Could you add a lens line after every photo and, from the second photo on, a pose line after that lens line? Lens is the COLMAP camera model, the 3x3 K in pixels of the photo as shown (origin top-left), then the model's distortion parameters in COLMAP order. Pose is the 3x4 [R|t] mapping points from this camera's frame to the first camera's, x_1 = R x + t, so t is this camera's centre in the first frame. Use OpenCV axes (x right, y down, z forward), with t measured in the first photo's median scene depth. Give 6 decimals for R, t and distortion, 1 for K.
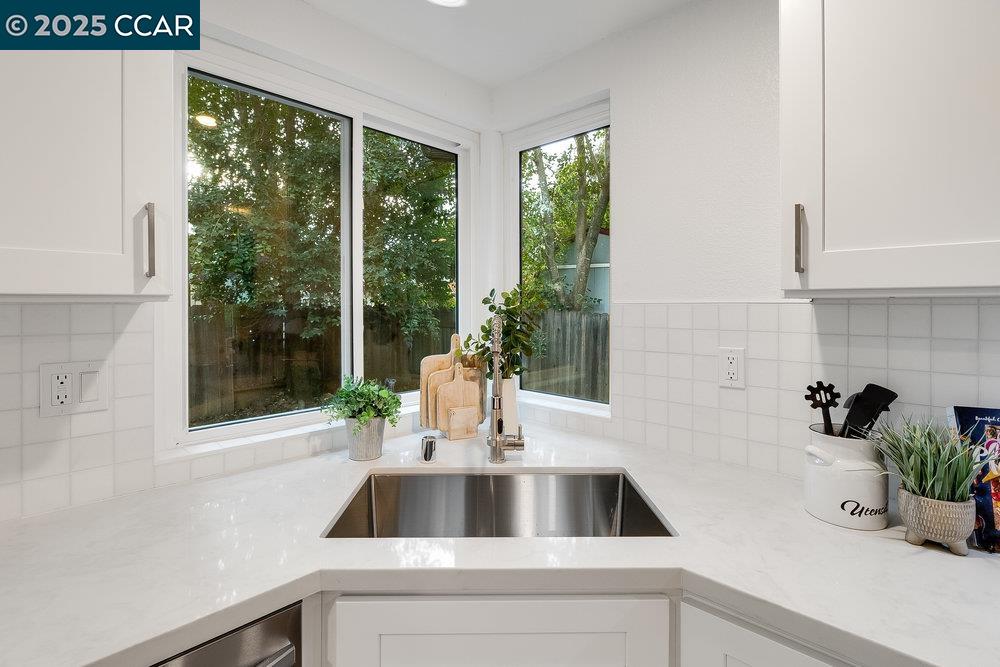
lens RADIAL K [[466.7, 0, 500.9], [0, 466.7, 322.9], [0, 0, 1]] dist [-0.003314, -0.000444]
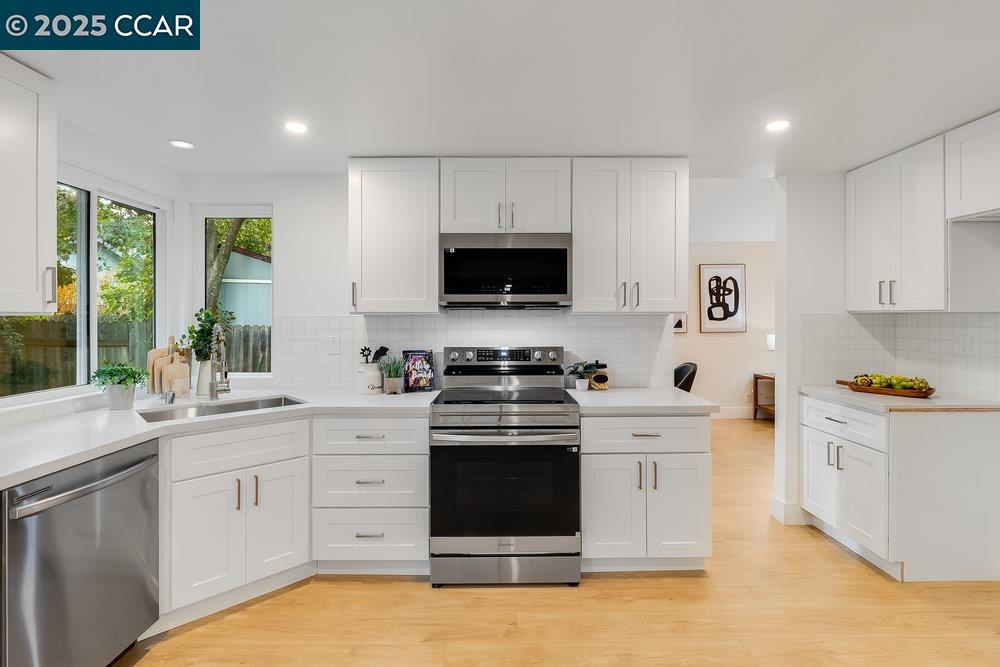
lens RADIAL K [[462.0, 0, 500.3], [0, 462.0, 300.3], [0, 0, 1]] dist [-0.002597, -0.000534]
pose [[0.720013, 0.025838, 0.693479, -0.557775], [0.026646, 0.997540, -0.064832, 0.052924], [-0.693449, 0.065158, 0.717554, -1.358999]]
